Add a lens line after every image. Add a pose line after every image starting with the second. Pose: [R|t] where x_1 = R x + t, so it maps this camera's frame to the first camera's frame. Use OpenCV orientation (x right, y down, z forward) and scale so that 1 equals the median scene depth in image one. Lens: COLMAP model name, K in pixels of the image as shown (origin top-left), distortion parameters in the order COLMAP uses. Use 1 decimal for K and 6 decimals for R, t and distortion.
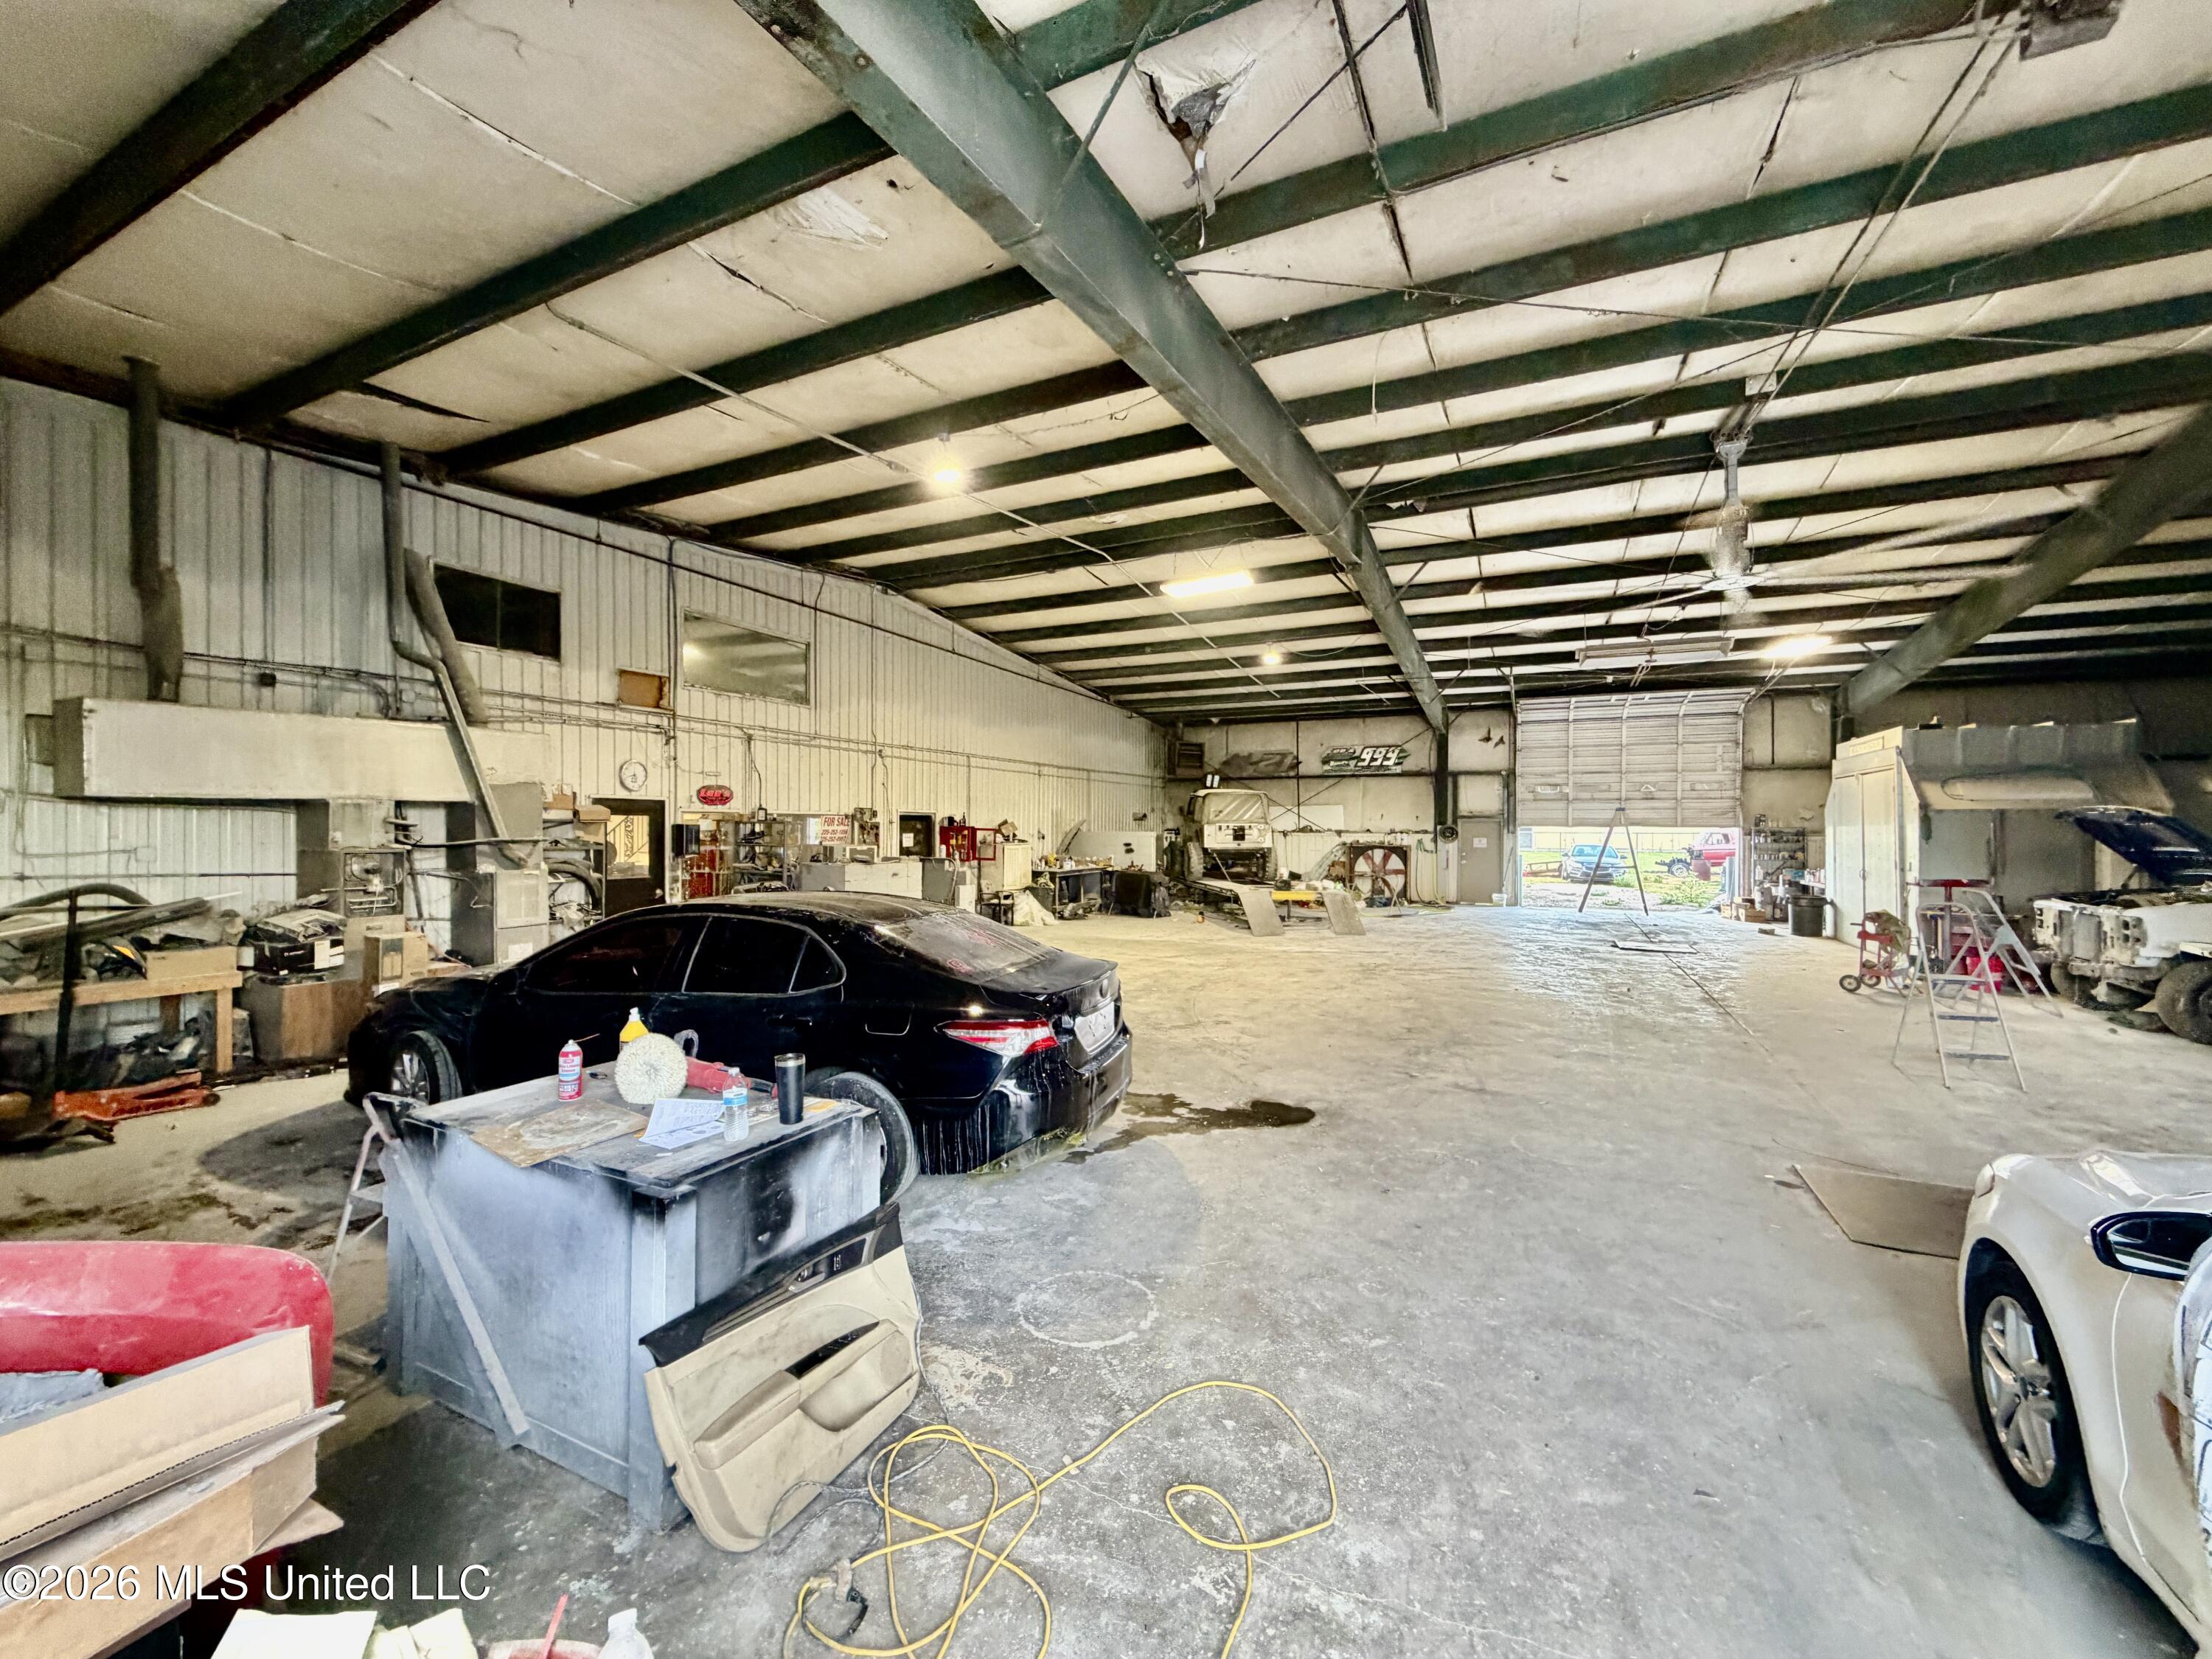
lens RADIAL K [[880.5, 0, 1104.4], [0, 880.5, 823.9], [0, 0, 1]] dist [-0.008124, 0.001114]
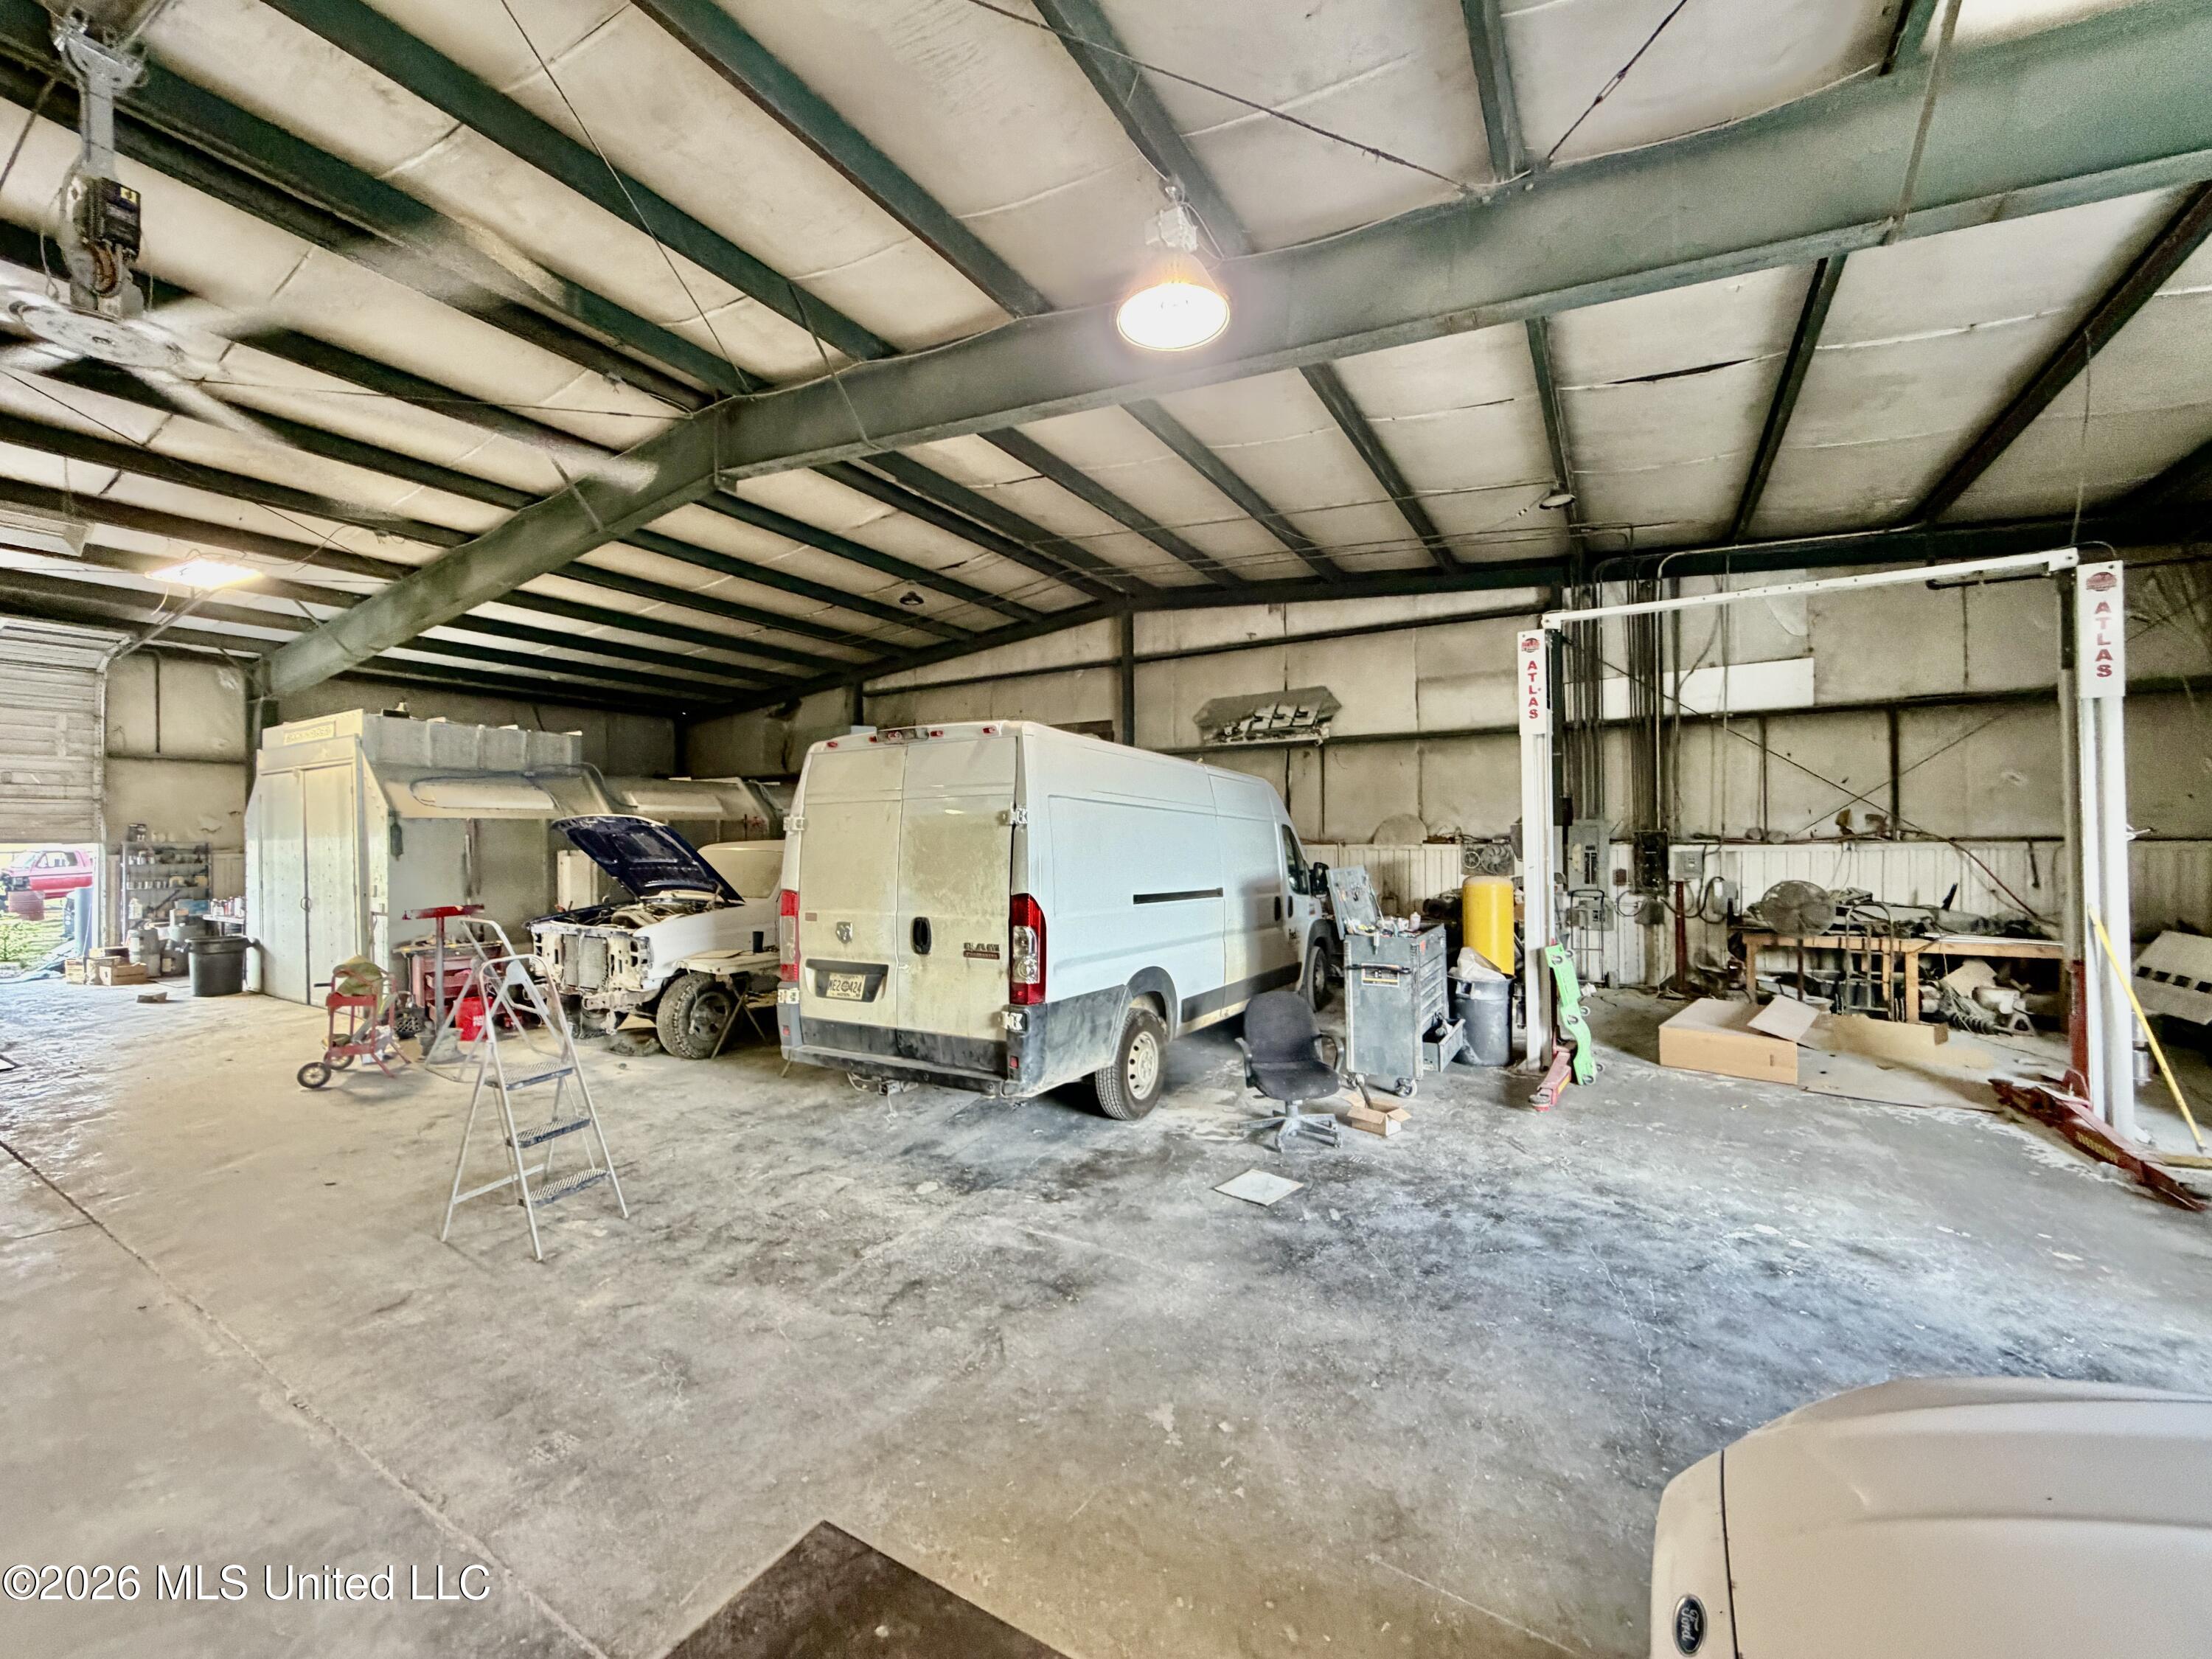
lens RADIAL K [[880.5, 0, 1100.3], [0, 880.5, 828.0], [0, 0, 1]] dist [-0.008124, 0.001114]
pose [[0.085452, 0.003500, 0.996336, 0.156881], [0.006146, 0.999973, -0.004040, -0.000001], [-0.996323, 0.006468, 0.085428, 0.227465]]
